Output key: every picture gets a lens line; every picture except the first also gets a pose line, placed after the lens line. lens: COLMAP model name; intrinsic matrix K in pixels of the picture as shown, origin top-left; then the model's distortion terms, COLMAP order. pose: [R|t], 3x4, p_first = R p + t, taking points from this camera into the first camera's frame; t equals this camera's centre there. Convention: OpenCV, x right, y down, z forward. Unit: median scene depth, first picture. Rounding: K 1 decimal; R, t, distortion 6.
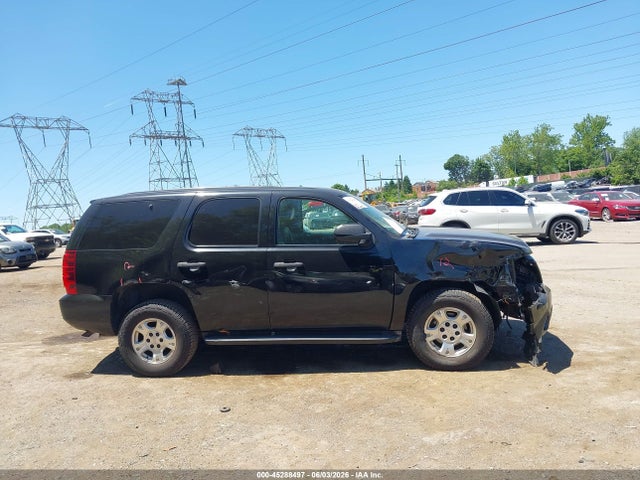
lens RADIAL K [[503.8, 0, 313.3], [0, 503.8, 241.3], [0, 0, 1]] dist [0.006823, -0.009636]
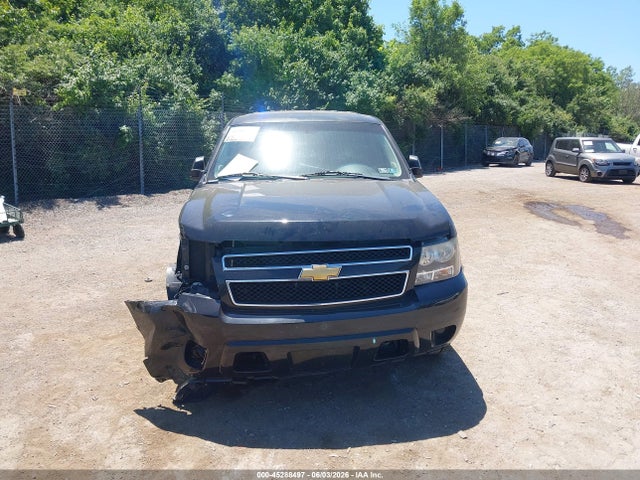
lens RADIAL K [[503.8, 0, 315.7], [0, 503.8, 243.1], [0, 0, 1]] dist [0.006823, -0.009636]
pose [[0.177703, 0.269381, -0.946496, 0.971742], [-0.085863, 0.962380, 0.257782, -0.129472], [0.980331, 0.035460, 0.194148, 0.971451]]
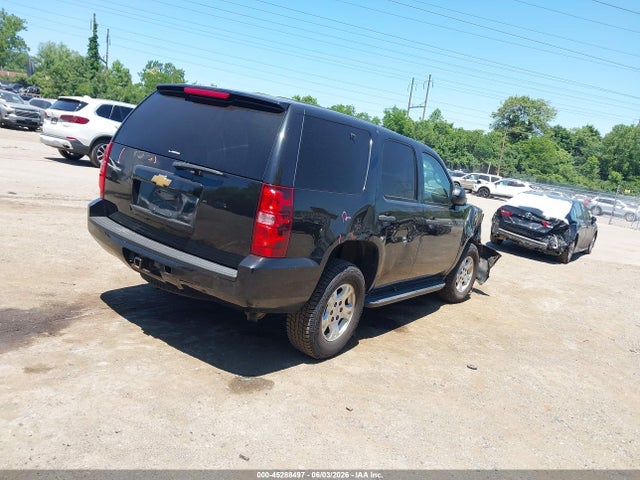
lens RADIAL K [[503.8, 0, 318.0], [0, 503.8, 240.7], [0, 0, 1]] dist [0.006823, -0.009636]
pose [[0.463751, -0.008302, 0.885927, -1.018073], [-0.147130, 0.985349, 0.086251, 0.027899], [-0.873664, -0.170345, 0.455735, 0.697410]]
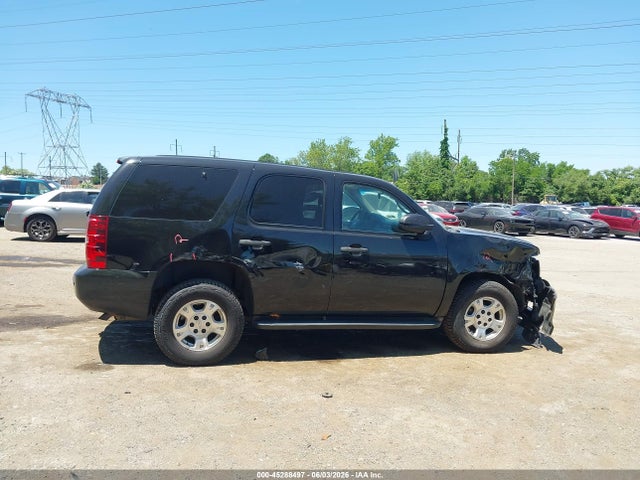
lens RADIAL K [[503.8, 0, 319.5], [0, 503.8, 241.3], [0, 0, 1]] dist [0.006823, -0.009636]
pose [[0.917791, 0.071926, 0.390495, -0.482478], [-0.077587, 0.996985, -0.001282, 0.035379], [-0.389410, -0.029121, 0.920604, 0.106105]]
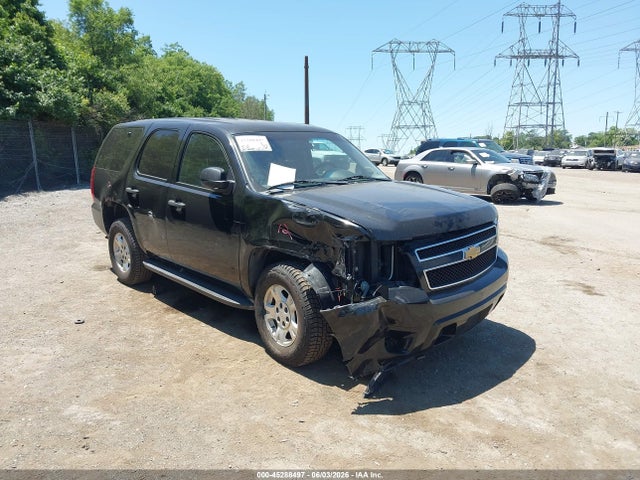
lens RADIAL K [[503.8, 0, 316.4], [0, 503.8, 238.6], [0, 0, 1]] dist [0.006823, -0.009636]
pose [[0.765781, 0.186544, -0.615451, 0.727192], [-0.098038, 0.979683, 0.174959, -0.078210], [0.635585, -0.073643, 0.768511, 0.402486]]
